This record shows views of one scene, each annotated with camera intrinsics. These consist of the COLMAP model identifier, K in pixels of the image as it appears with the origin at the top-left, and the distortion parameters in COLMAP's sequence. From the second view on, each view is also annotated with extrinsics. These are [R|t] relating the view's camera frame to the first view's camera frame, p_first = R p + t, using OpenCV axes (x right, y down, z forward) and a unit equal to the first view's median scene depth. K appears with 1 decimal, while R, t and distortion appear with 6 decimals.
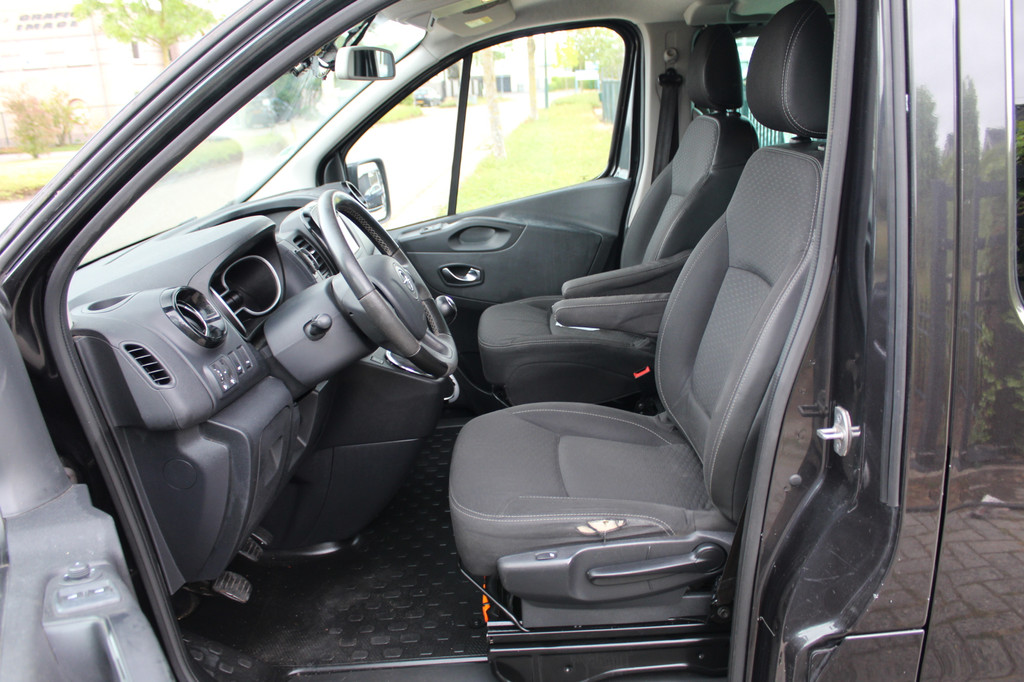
lens RADIAL K [[862.1, 0, 512.0], [0, 862.1, 341.0], [0, 0, 1]] dist [-0.168784, 0.159289]
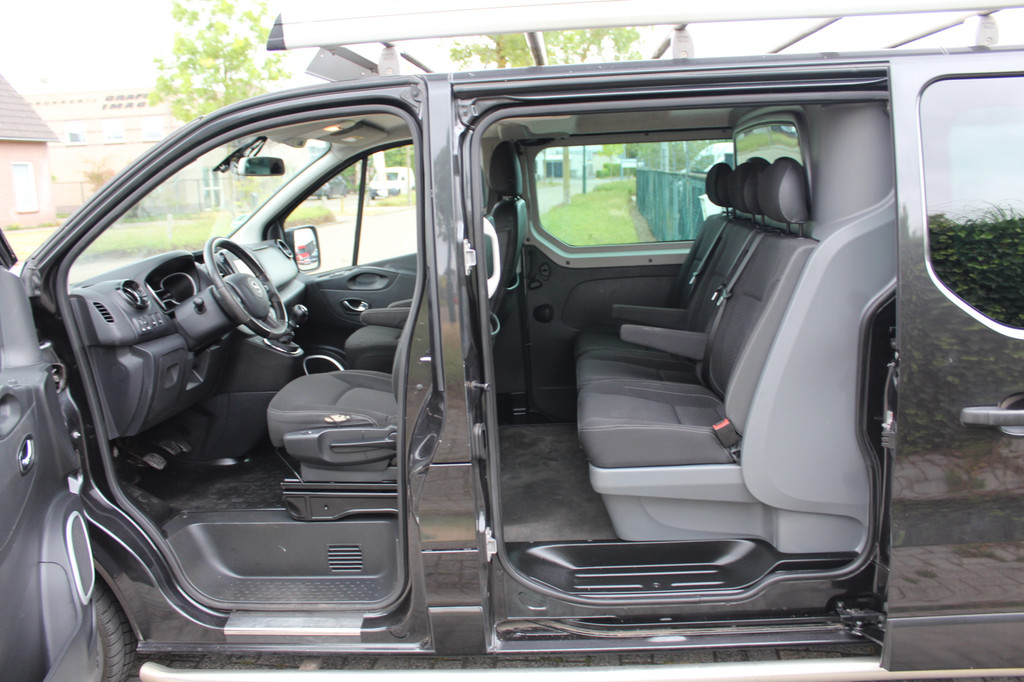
lens RADIAL K [[862.1, 0, 512.0], [0, 862.1, 341.0], [0, 0, 1]] dist [-0.168784, 0.159289]
pose [[0.997293, 0.036555, -0.063794, 0.530727], [-0.042427, 0.994738, -0.093250, 0.186229], [0.060049, 0.095704, 0.993597, -0.736767]]
